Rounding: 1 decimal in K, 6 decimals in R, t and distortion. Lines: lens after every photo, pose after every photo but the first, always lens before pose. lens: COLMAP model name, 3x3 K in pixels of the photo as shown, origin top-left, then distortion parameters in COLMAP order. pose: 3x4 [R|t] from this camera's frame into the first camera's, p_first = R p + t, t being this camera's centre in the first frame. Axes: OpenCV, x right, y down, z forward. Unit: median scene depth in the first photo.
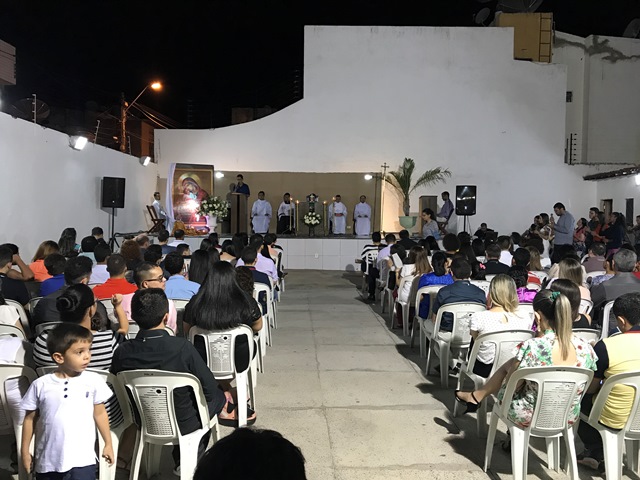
lens RADIAL K [[523.4, 0, 320.0], [0, 523.4, 240.0], [0, 0, 1]] dist [-0.002345, 0.010646]
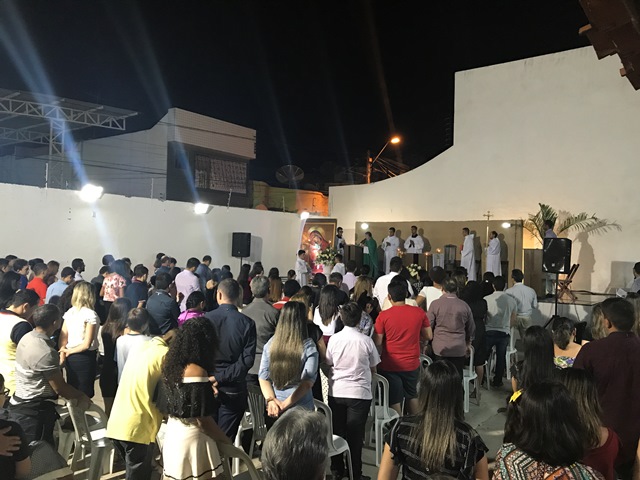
lens RADIAL K [[520.1, 0, 320.0], [0, 520.1, 240.0], [0, 0, 1]] dist [0.002517, 0.006722]
pose [[0.789865, 0.000504, -0.613280, 0.367476], [-0.044894, 0.997364, -0.057001, -0.028050], [0.611635, 0.072556, 0.787806, 0.095408]]
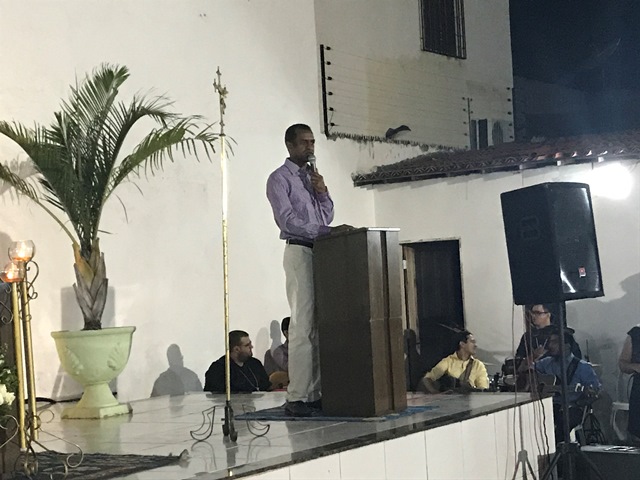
lens RADIAL K [[1371.5, 0, 320.0], [0, 1371.5, 240.0], [0, 0, 1]] dist [0.089202, 0.246954]
pose [[0.535186, -0.015768, 0.844587, -0.253020], [0.097594, 0.994285, -0.043279, -0.044568], [-0.839078, 0.105589, 0.533666, 0.561235]]
